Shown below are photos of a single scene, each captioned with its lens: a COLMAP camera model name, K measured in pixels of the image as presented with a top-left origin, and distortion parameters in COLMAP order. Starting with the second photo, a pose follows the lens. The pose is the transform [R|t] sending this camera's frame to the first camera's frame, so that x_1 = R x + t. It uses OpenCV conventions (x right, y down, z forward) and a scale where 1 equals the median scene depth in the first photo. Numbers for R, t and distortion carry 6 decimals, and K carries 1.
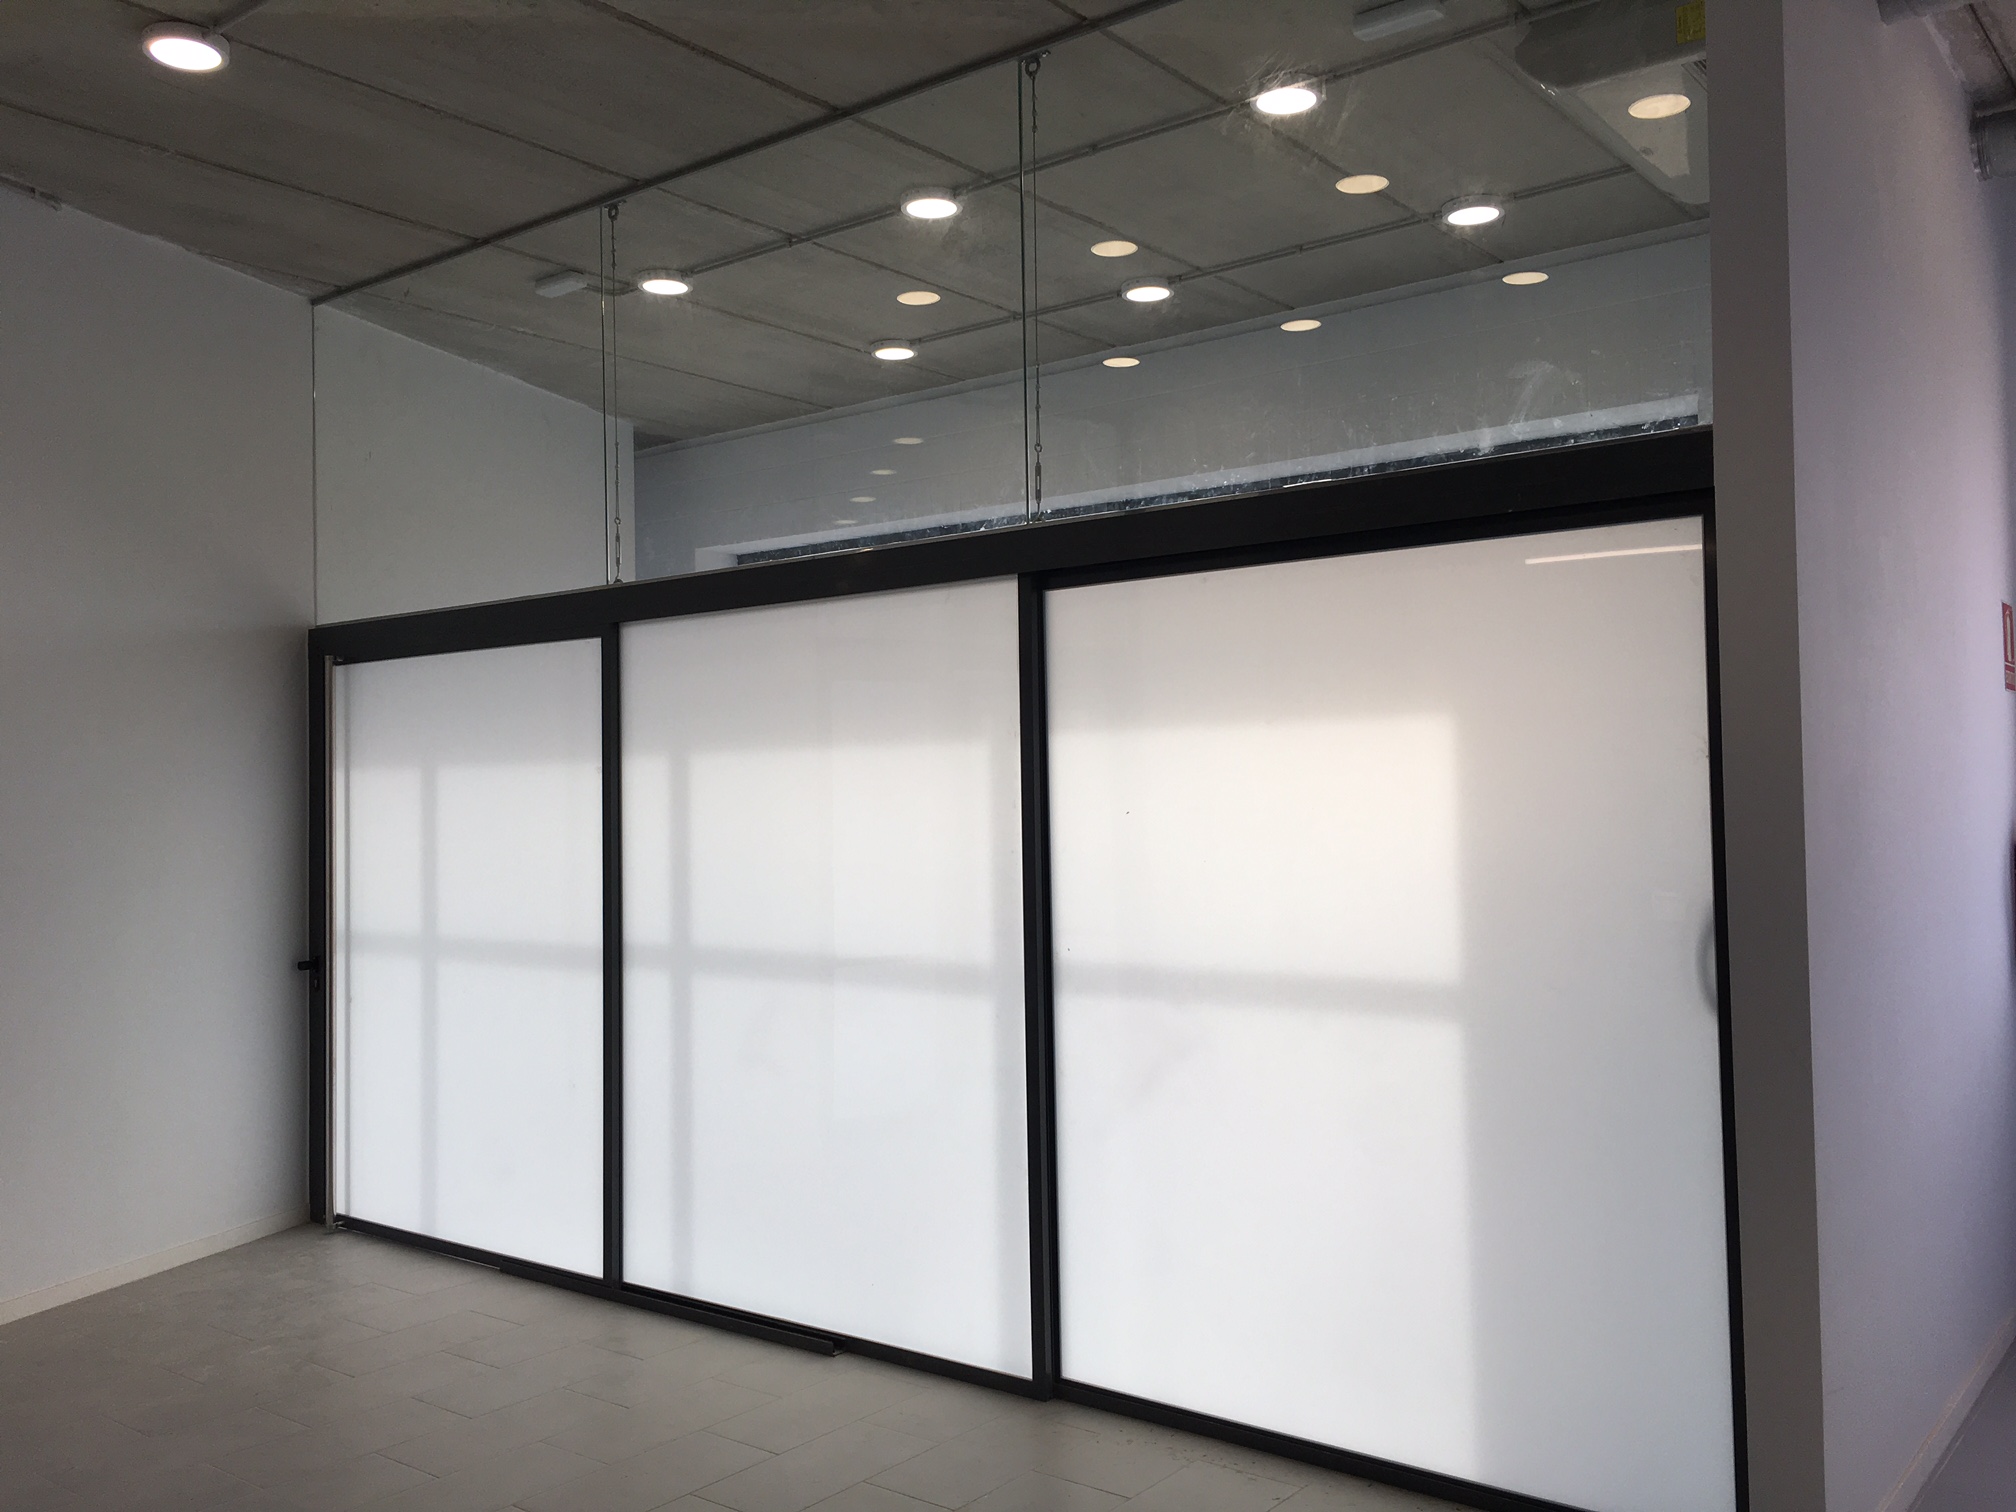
lens RADIAL K [[1716.6, 0, 1008.0], [0, 1716.6, 756.0], [0, 0, 1]] dist [0.083029, -0.117536]
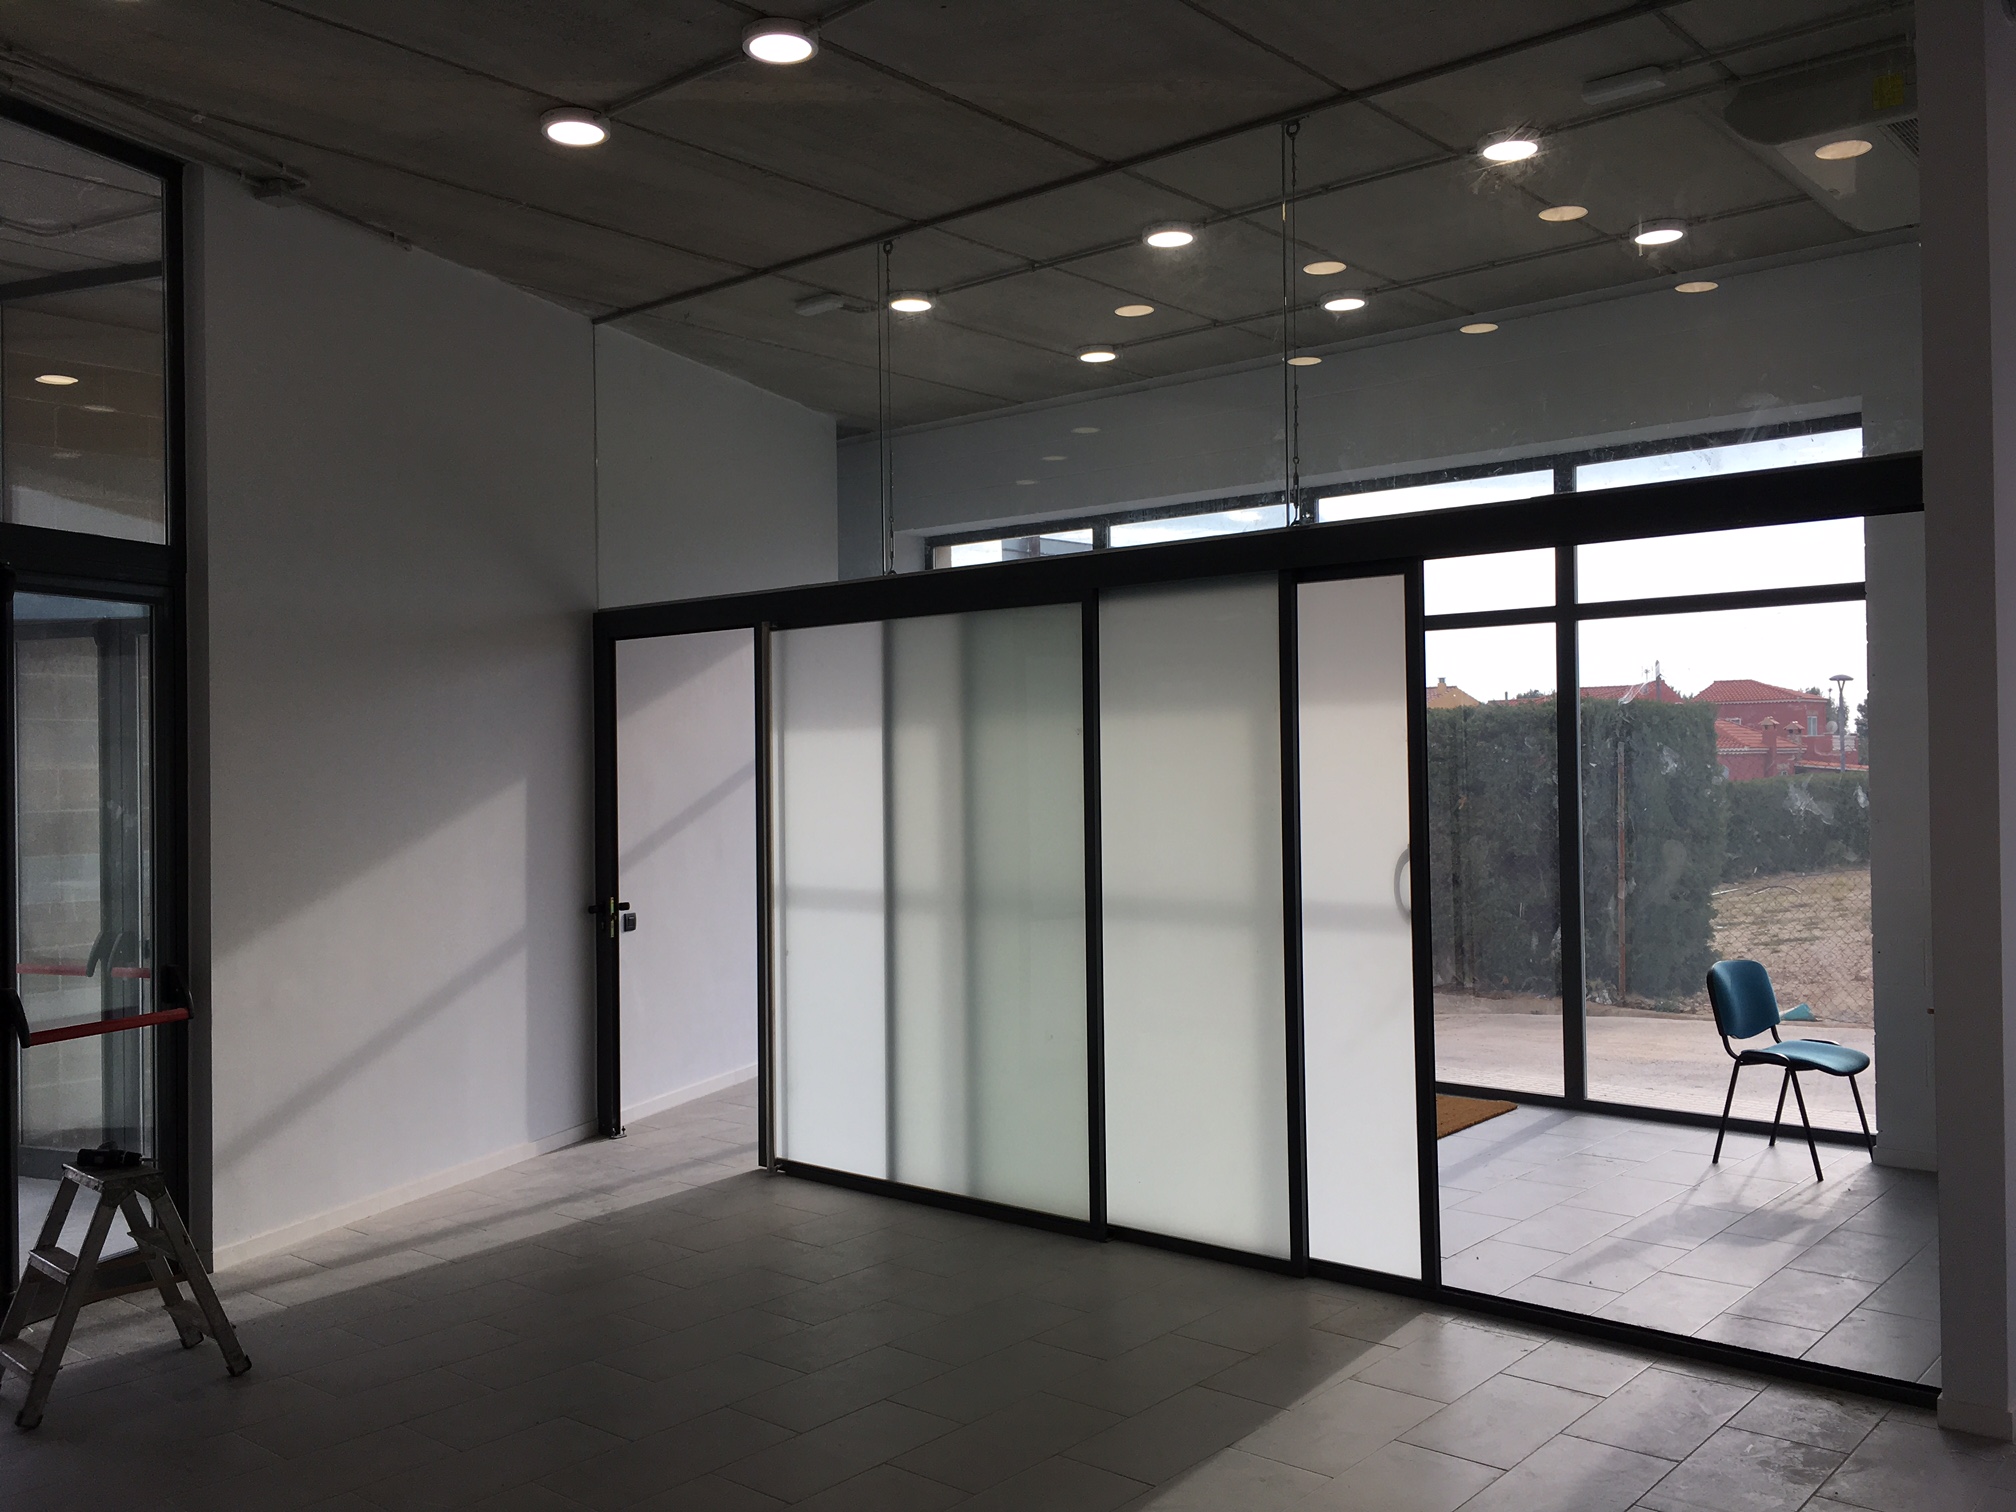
lens RADIAL K [[1716.6, 0, 1008.0], [0, 1716.6, 756.0], [0, 0, 1]] dist [0.083029, -0.117536]
pose [[0.999095, 0.000376, -0.042524, -0.101336], [0.000535, 0.999771, 0.021409, -0.004632], [0.042523, -0.021412, 0.998866, -0.134985]]
